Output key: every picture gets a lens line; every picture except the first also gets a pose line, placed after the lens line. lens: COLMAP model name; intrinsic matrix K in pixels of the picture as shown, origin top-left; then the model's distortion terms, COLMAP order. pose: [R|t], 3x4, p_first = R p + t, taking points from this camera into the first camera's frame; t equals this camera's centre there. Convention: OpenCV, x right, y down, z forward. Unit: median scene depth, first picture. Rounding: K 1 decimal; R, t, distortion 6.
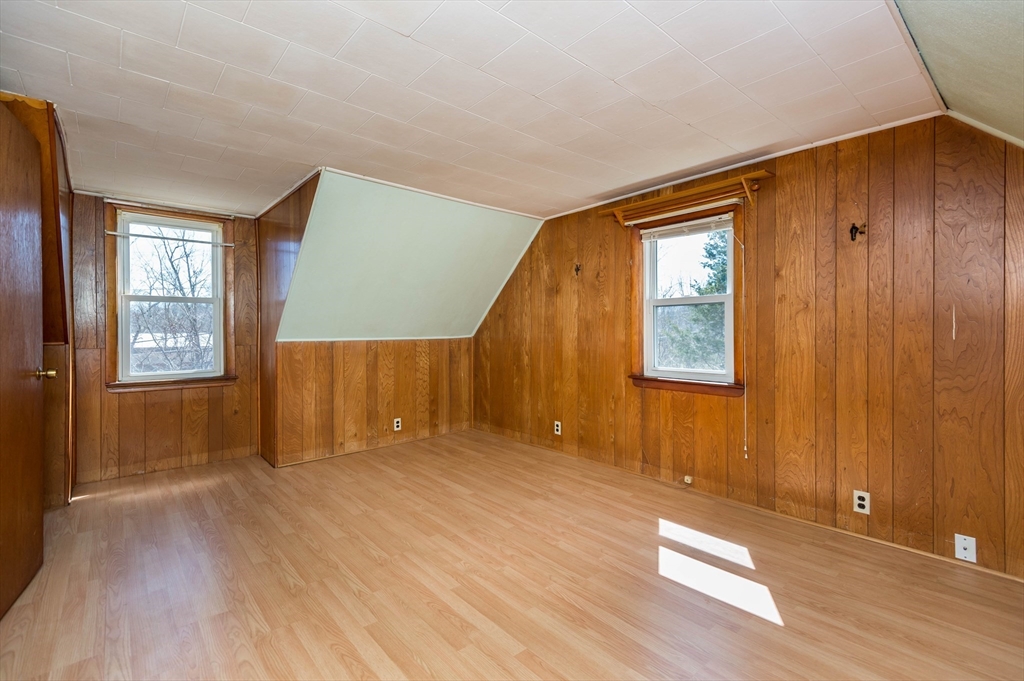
lens RADIAL K [[459.3, 0, 517.3], [0, 459.3, 335.5], [0, 0, 1]] dist [0.020618, -0.004748]
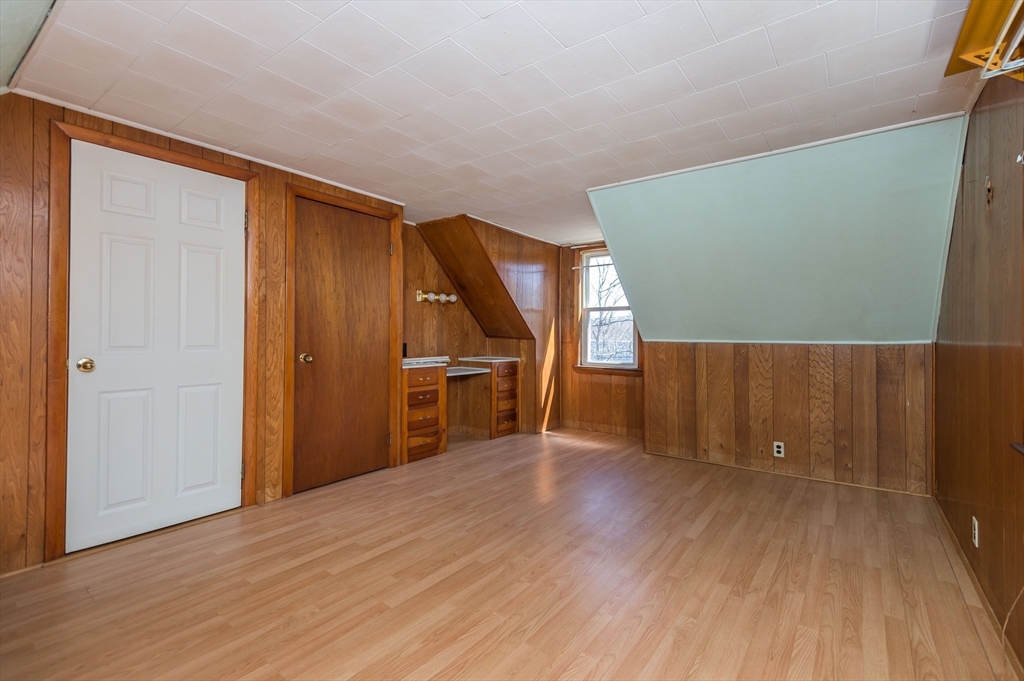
lens RADIAL K [[459.3, 0, 516.1], [0, 459.3, 331.7], [0, 0, 1]] dist [0.020618, -0.004748]
pose [[0.205557, 0.001247, -0.978644, 0.530928], [-0.018393, 0.999827, -0.002589, -0.001439], [0.978472, 0.018532, 0.205544, 0.468375]]
